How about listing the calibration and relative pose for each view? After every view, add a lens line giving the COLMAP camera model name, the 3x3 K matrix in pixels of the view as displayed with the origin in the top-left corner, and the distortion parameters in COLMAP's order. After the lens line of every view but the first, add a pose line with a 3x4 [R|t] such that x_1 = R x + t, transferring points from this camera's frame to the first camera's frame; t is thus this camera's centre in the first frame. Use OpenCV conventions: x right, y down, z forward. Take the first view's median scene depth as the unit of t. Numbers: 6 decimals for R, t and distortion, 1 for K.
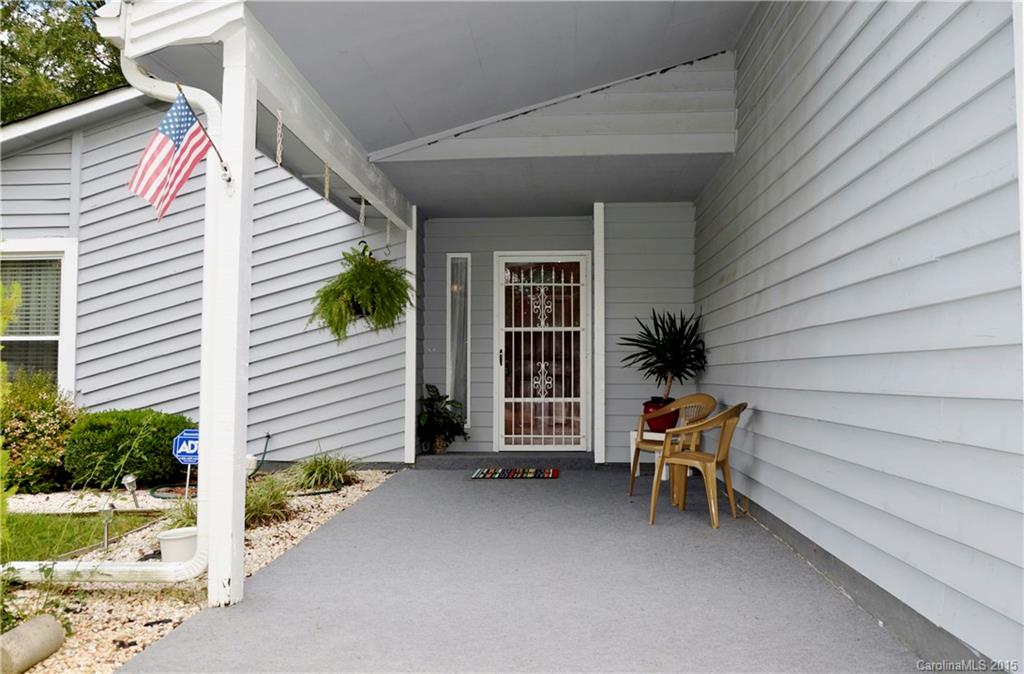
lens RADIAL K [[802.5, 0, 512.8], [0, 802.5, 337.5], [0, 0, 1]] dist [-0.044830, 0.004018]
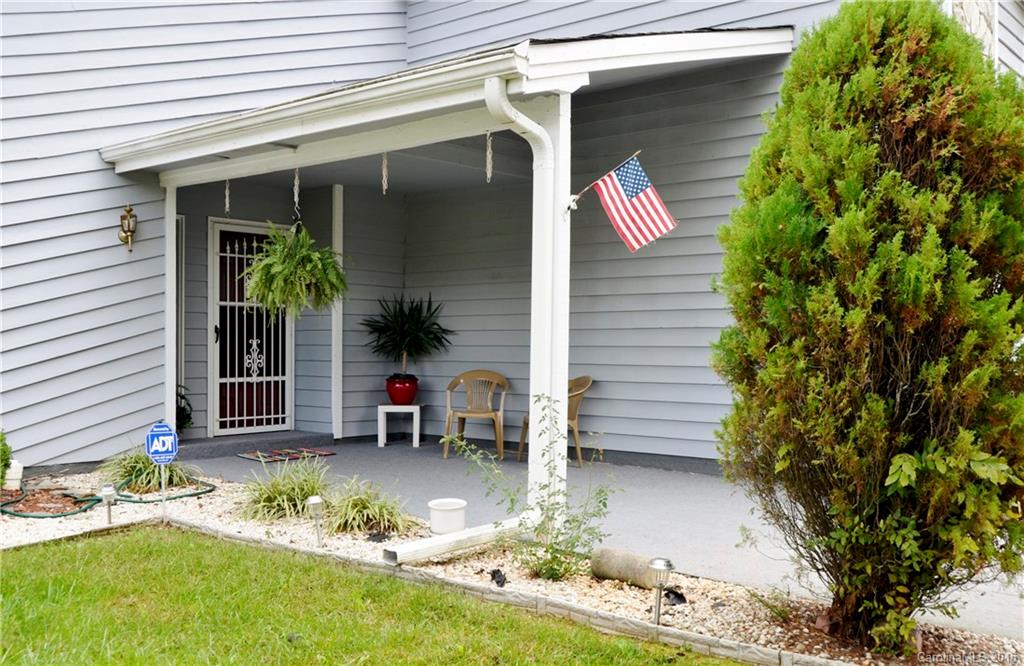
lens RADIAL K [[1001.1, 0, 512.4], [0, 1001.1, 334.0], [0, 0, 1]] dist [0.004337, 0.000000]
pose [[0.592912, 0.007971, 0.805228, -0.737655], [-0.038320, 0.999097, 0.018326, -0.009078], [-0.804355, -0.041722, 0.592682, 0.053033]]
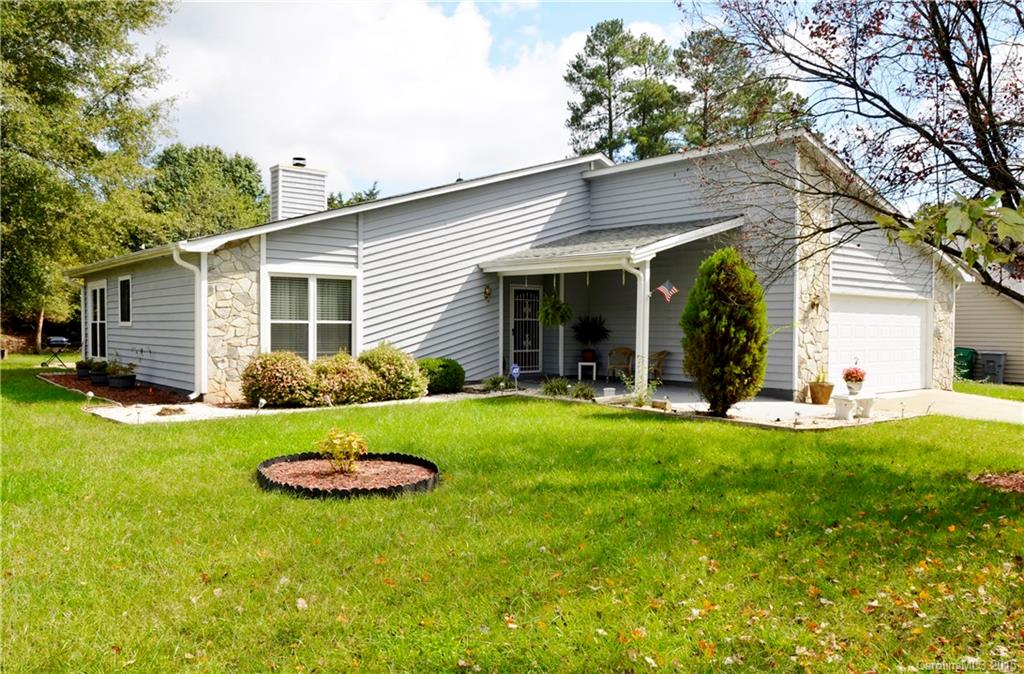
lens RADIAL K [[802.5, 0, 507.1], [0, 802.5, 336.8], [0, 0, 1]] dist [-0.044830, 0.004018]
pose [[0.729247, -0.007060, 0.684214, -1.559854], [-0.034289, 0.998313, 0.046847, -0.066292], [-0.683391, -0.057624, 0.727775, -0.614040]]
